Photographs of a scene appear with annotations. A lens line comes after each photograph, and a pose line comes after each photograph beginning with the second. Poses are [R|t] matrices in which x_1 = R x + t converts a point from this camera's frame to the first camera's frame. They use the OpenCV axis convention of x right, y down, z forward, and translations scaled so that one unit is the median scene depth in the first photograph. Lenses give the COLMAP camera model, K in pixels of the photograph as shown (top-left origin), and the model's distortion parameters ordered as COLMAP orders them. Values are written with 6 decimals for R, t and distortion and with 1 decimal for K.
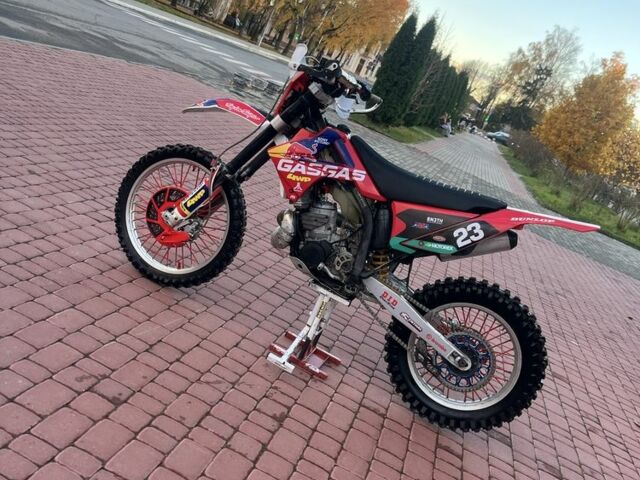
lens RADIAL K [[666.0, 0, 320.0], [0, 666.0, 240.0], [0, 0, 1]] dist [0.076402, -0.016120]
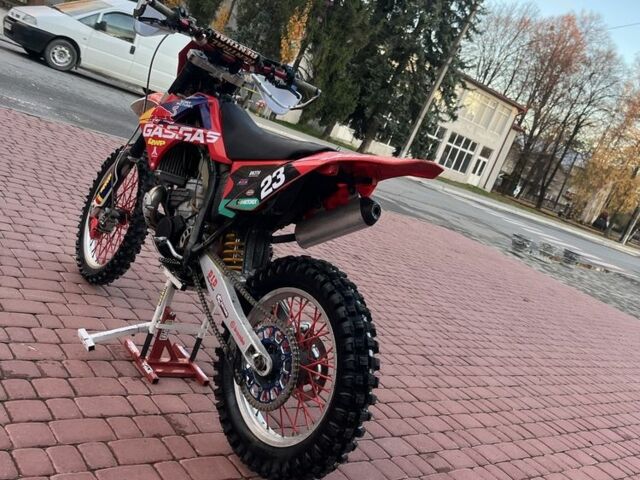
lens RADIAL K [[666.0, 0, 320.0], [0, 666.0, 240.0], [0, 0, 1]] dist [0.076402, -0.016120]
pose [[0.845303, 0.008648, -0.534218, 0.644708], [-0.172674, 0.950633, -0.257837, 0.230380], [0.505615, 0.310196, 0.805066, 0.417451]]
